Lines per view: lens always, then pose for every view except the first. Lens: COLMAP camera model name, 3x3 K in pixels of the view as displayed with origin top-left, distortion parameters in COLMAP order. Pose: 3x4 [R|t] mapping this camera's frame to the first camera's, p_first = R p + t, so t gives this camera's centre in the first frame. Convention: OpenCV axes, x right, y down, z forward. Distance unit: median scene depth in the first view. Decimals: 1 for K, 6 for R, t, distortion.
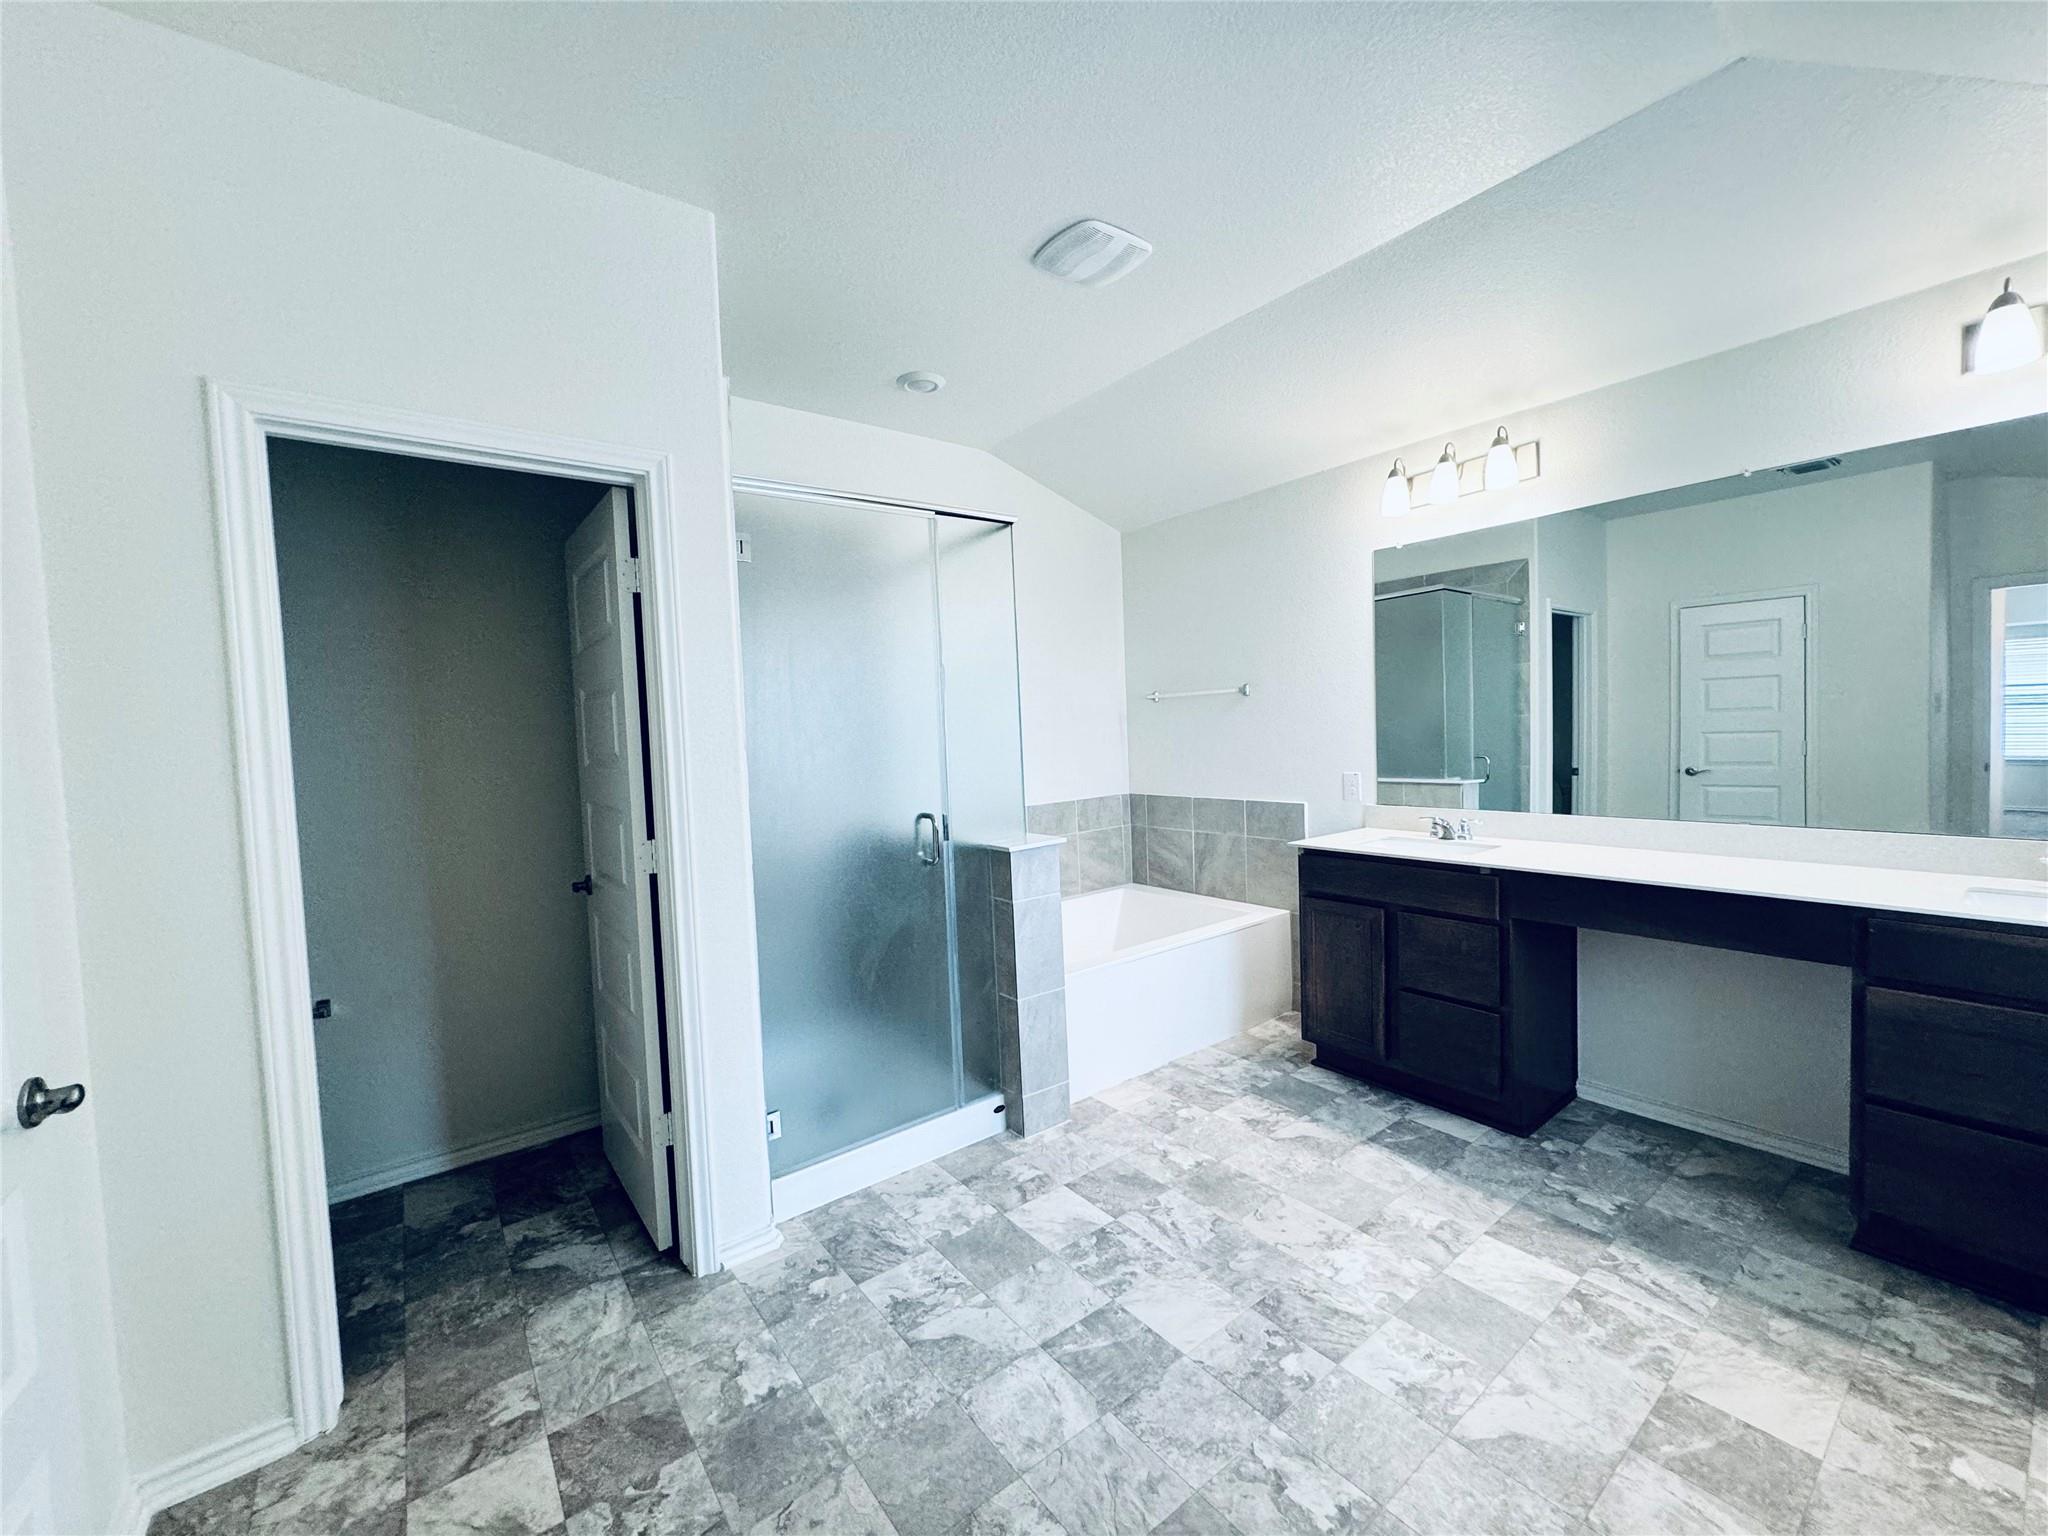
lens RADIAL K [[810.3, 0, 1019.8], [0, 810.3, 770.7], [0, 0, 1]] dist [-0.005878, 0.000834]
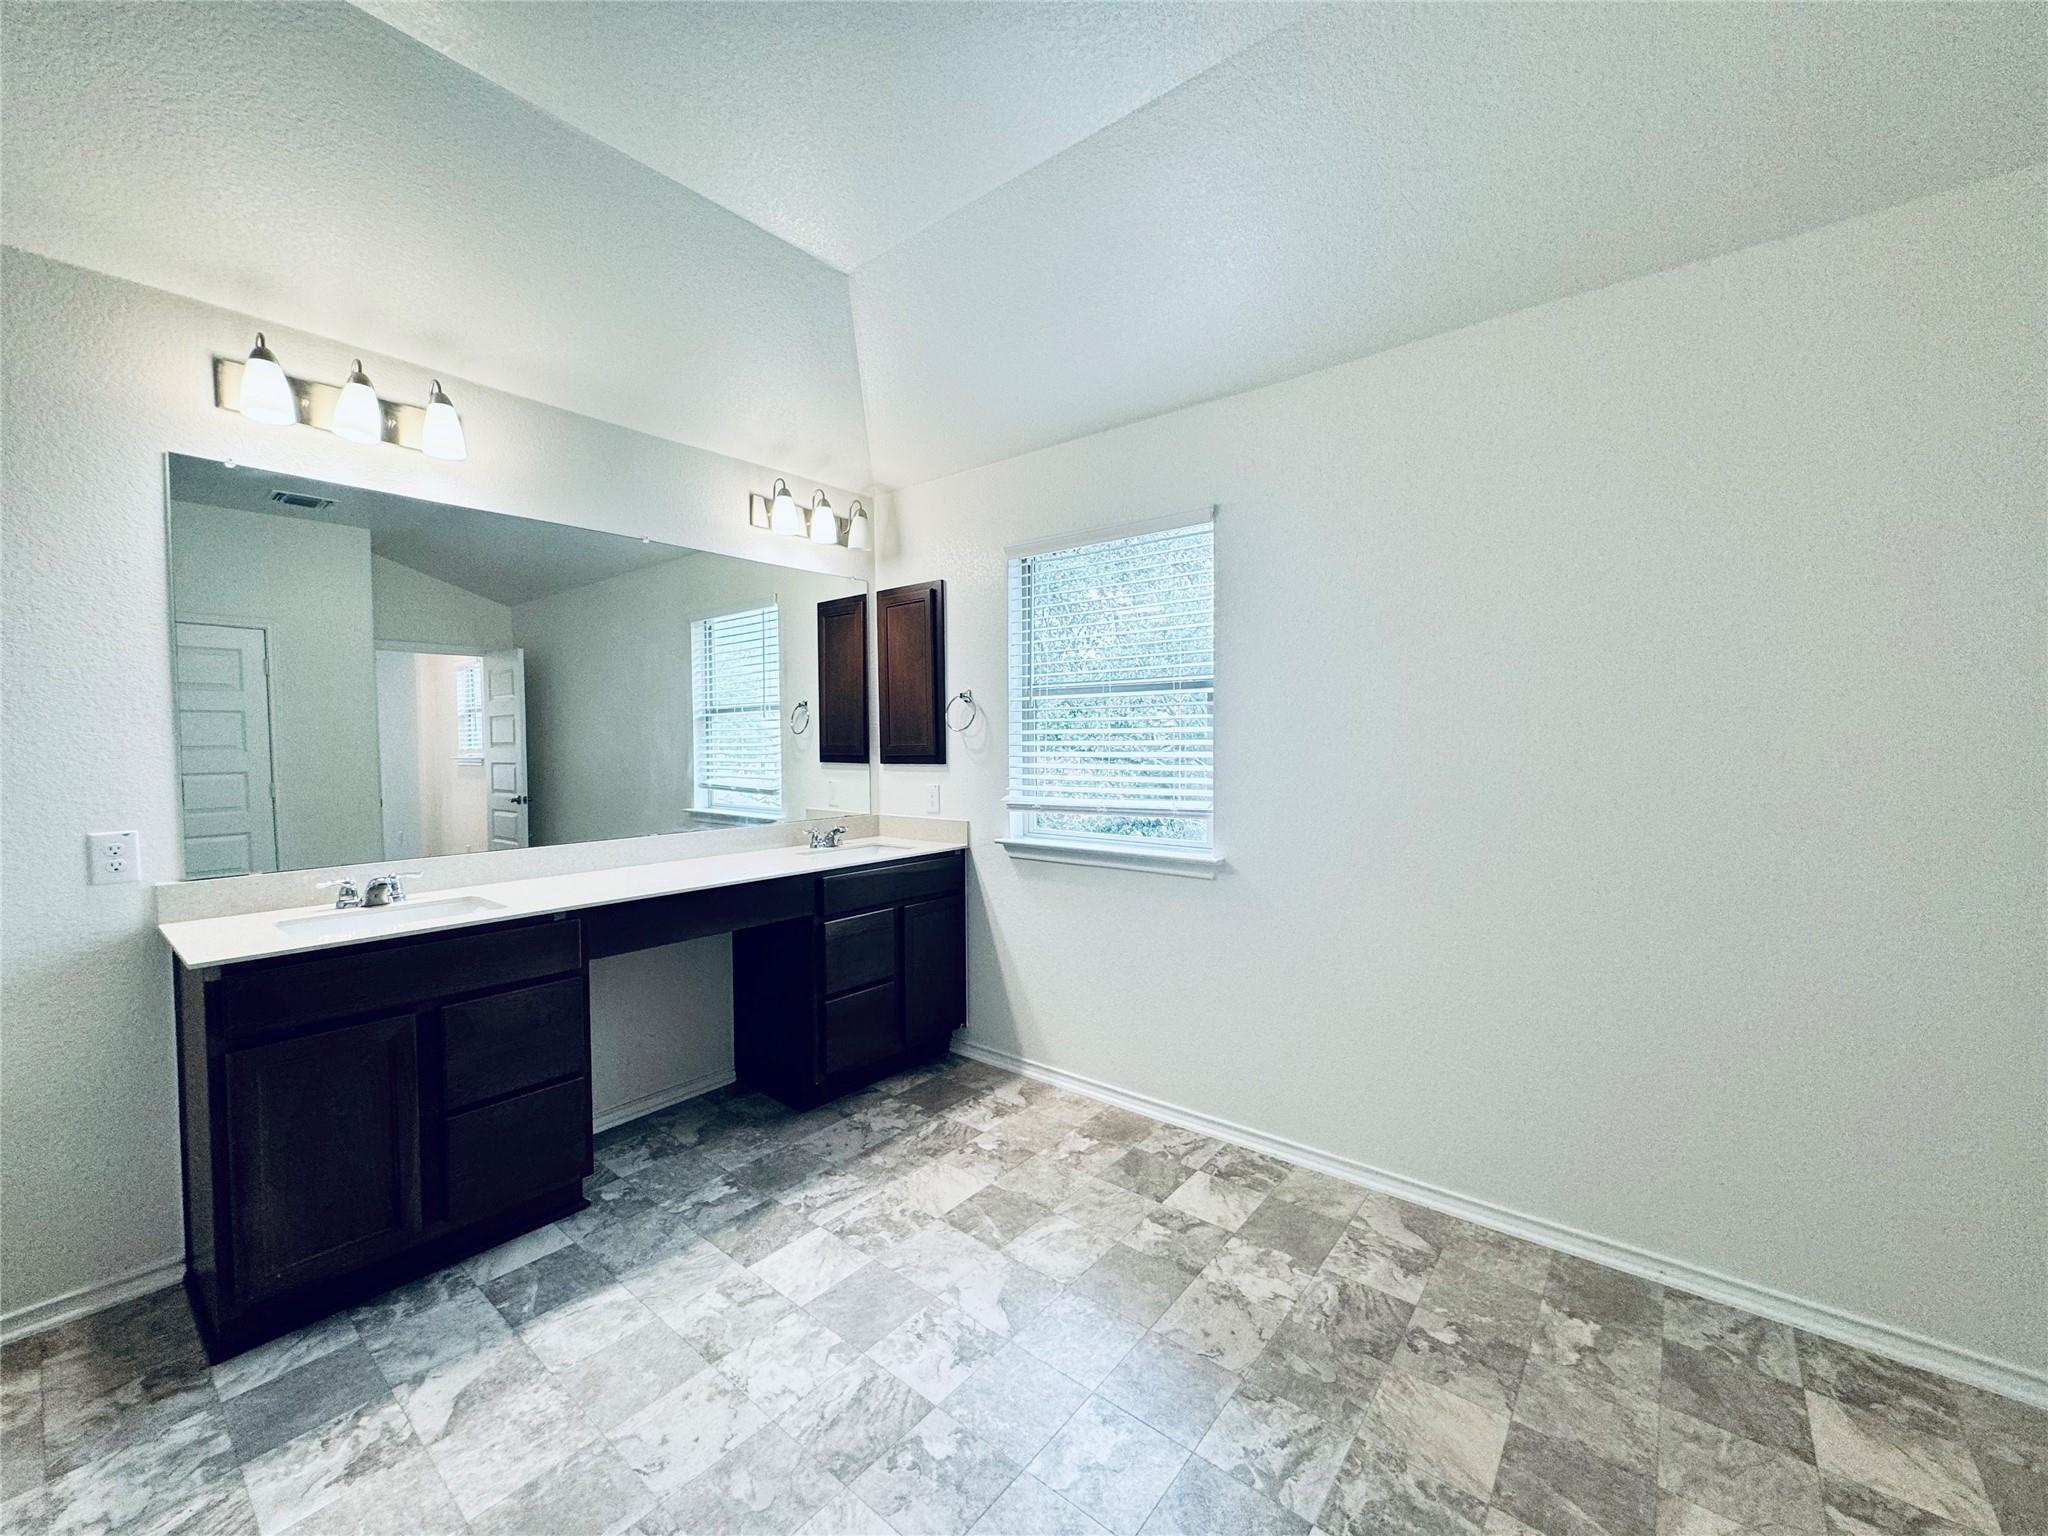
lens RADIAL K [[810.3, 0, 1031.3], [0, 810.3, 766.0], [0, 0, 1]] dist [-0.005878, 0.000834]
pose [[-0.243649, 0.004084, 0.969855, -0.493660], [0.060636, 0.998099, 0.011031, -0.019120], [-0.967966, 0.061496, -0.243434, 0.950400]]
